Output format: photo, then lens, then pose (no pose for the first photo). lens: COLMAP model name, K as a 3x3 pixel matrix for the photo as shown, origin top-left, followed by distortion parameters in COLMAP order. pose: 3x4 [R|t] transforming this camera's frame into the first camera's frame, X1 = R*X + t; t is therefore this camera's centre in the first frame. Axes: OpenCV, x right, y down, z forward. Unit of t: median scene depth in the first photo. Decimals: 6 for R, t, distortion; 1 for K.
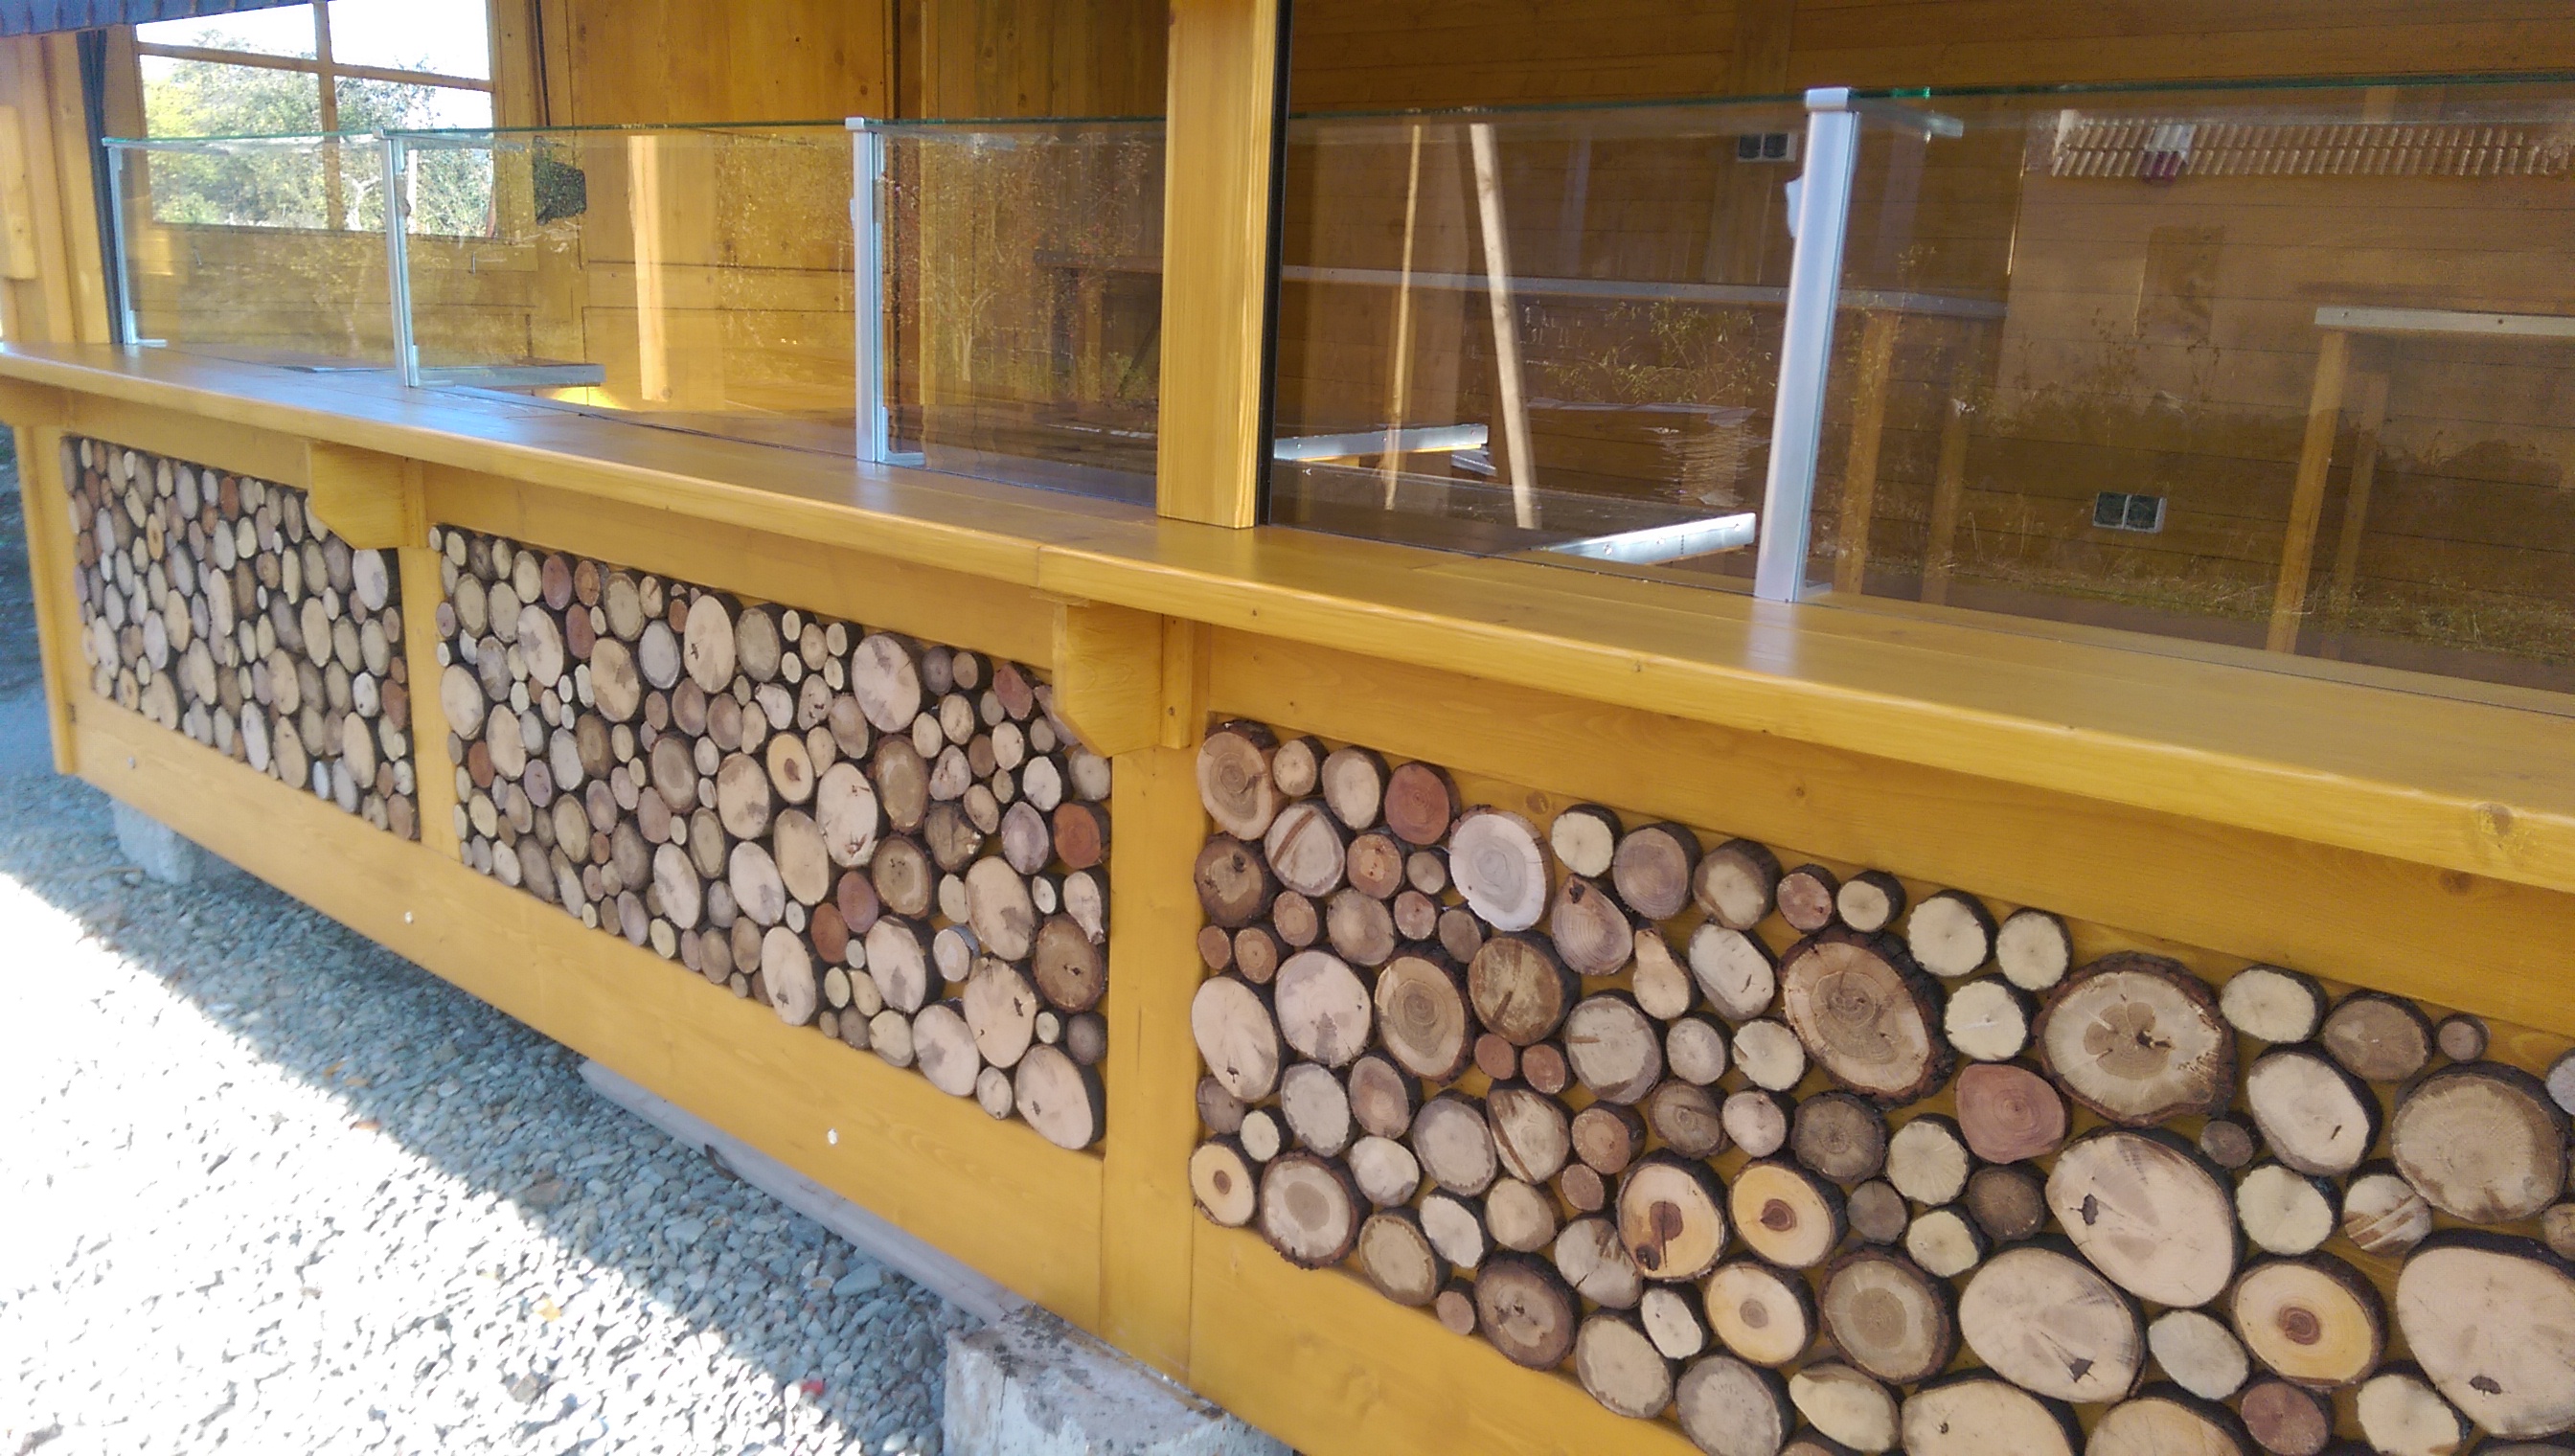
lens RADIAL K [[1803.9, 0, 1287.5], [0, 1803.9, 728.0], [0, 0, 1]] dist [0.097629, -0.129037]
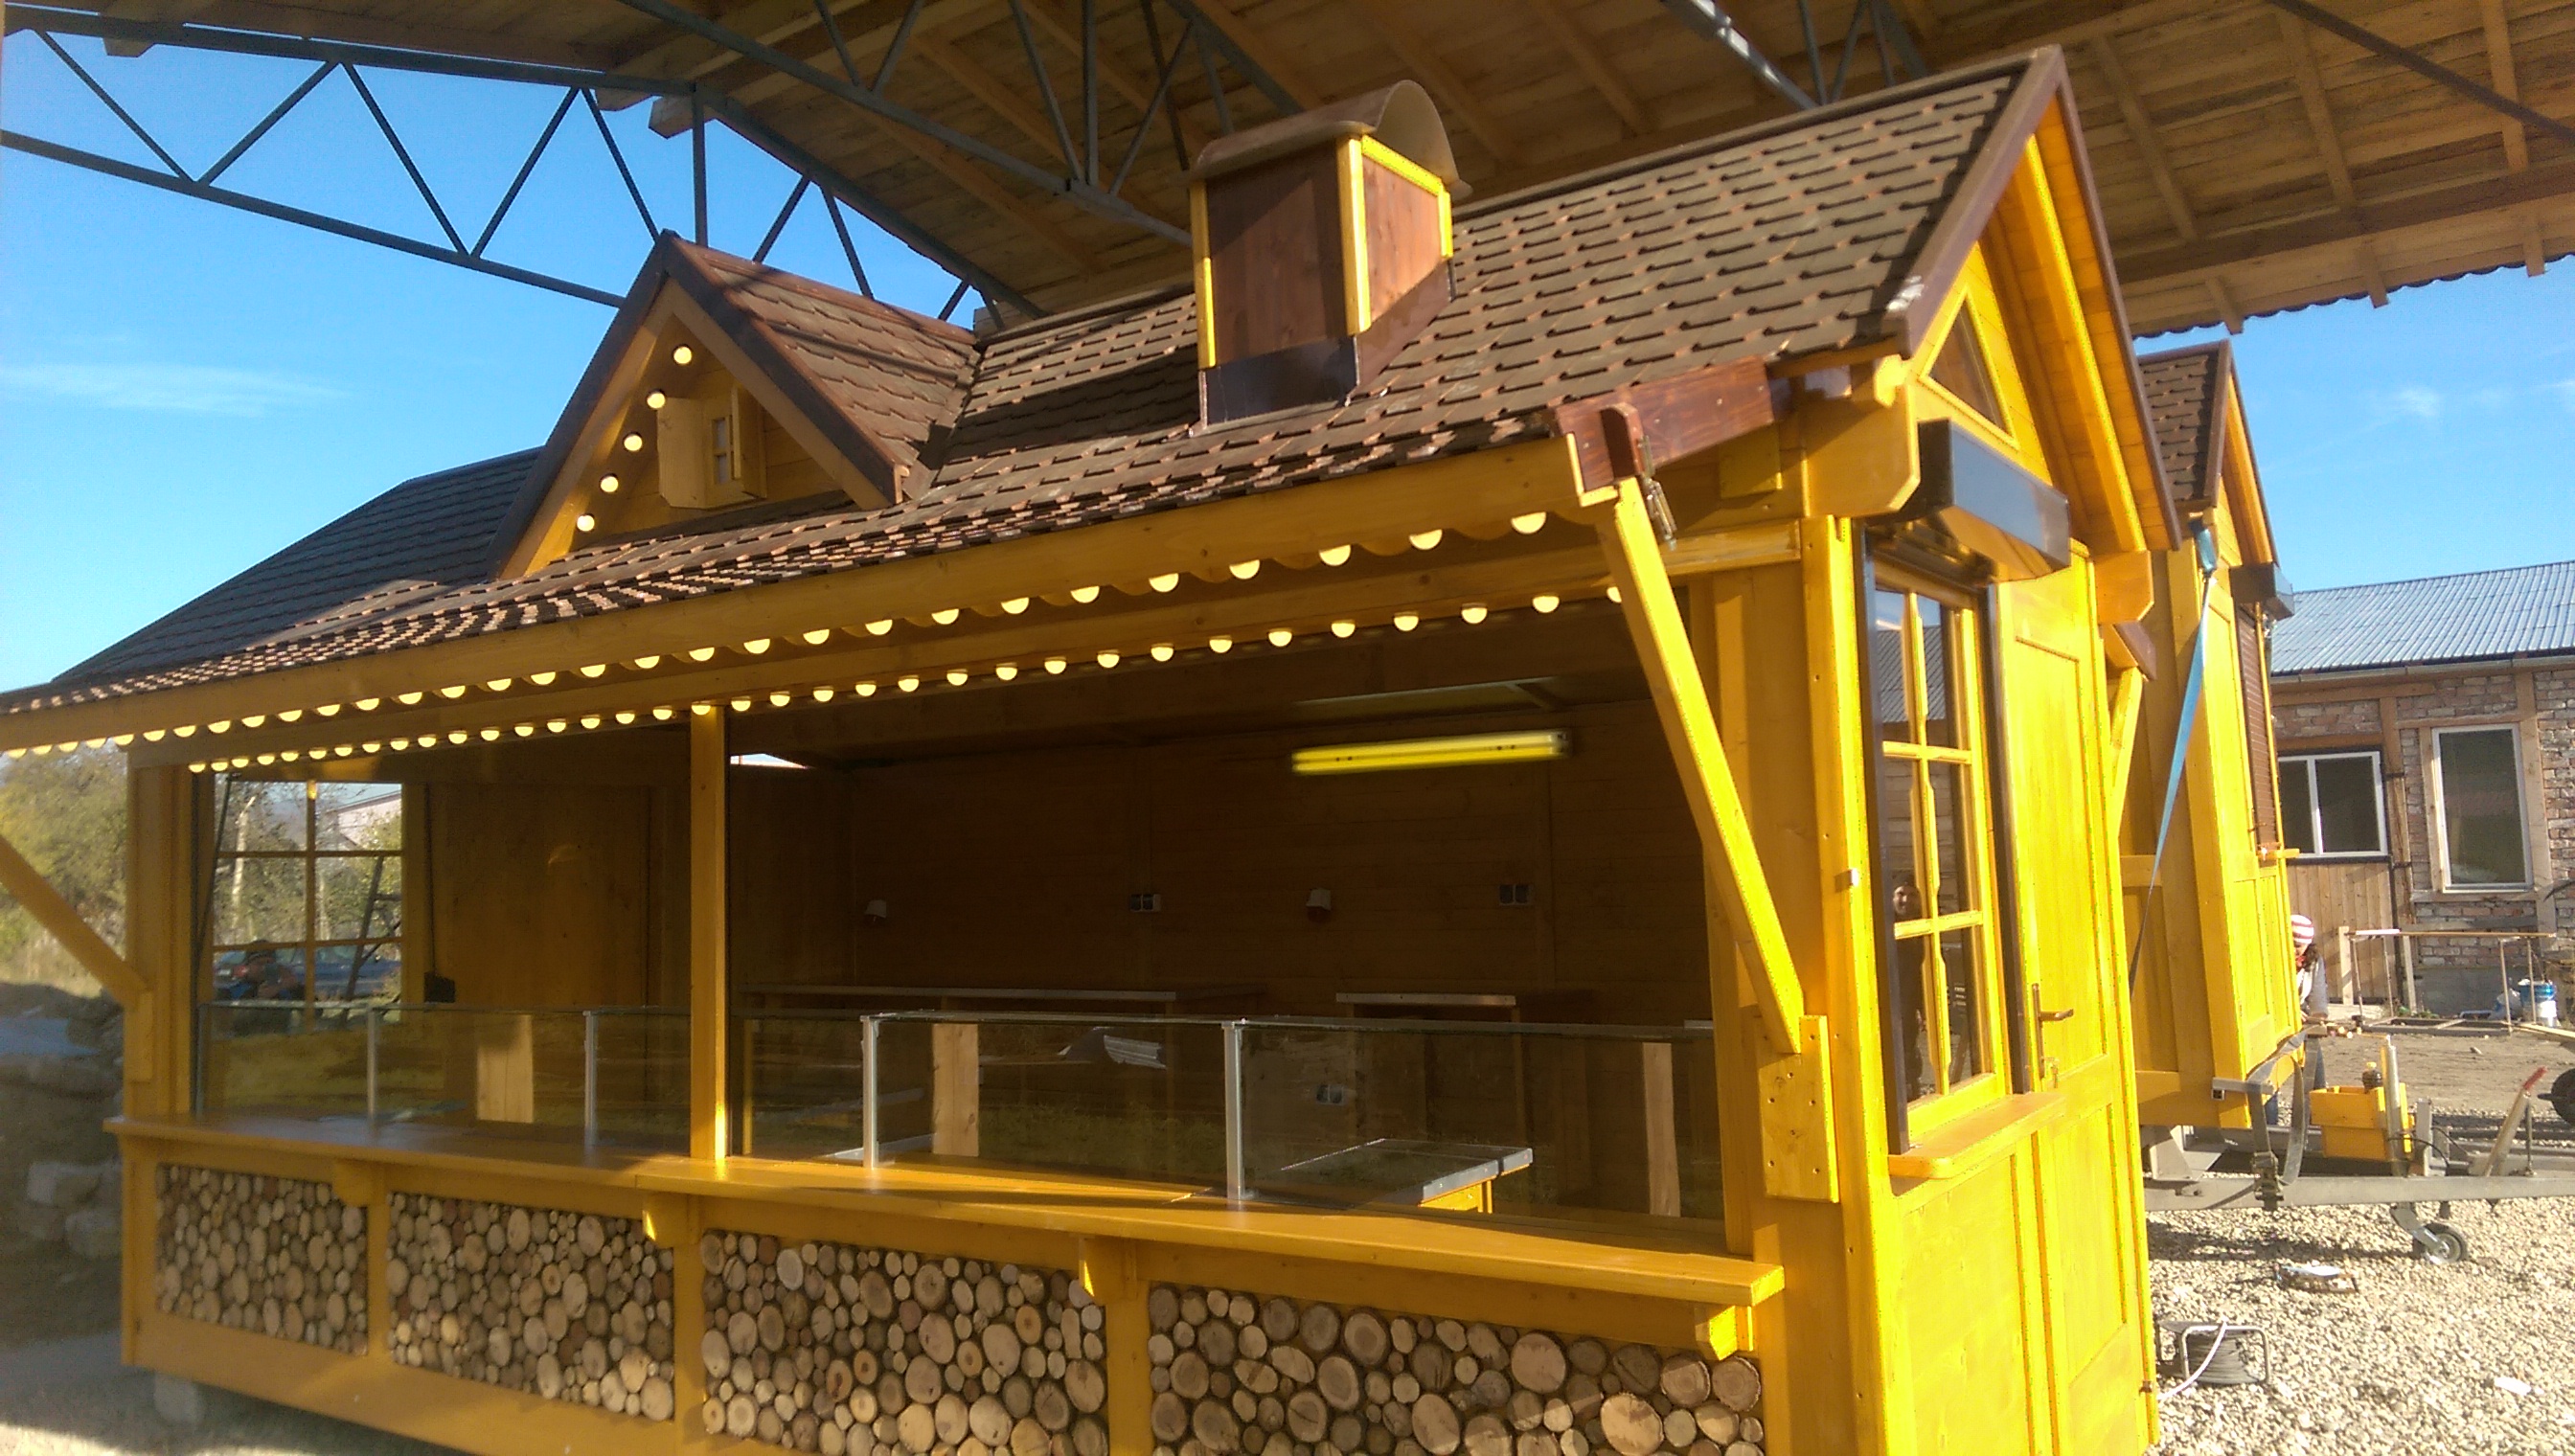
lens RADIAL K [[1803.9, 0, 1287.5], [0, 1803.9, 728.0], [0, 0, 1]] dist [0.097629, -0.129037]
pose [[0.992539, -0.072043, 0.098366, 0.499827], [0.099212, 0.946164, -0.308108, 0.174682], [-0.070873, 0.315568, 0.946253, -1.573458]]
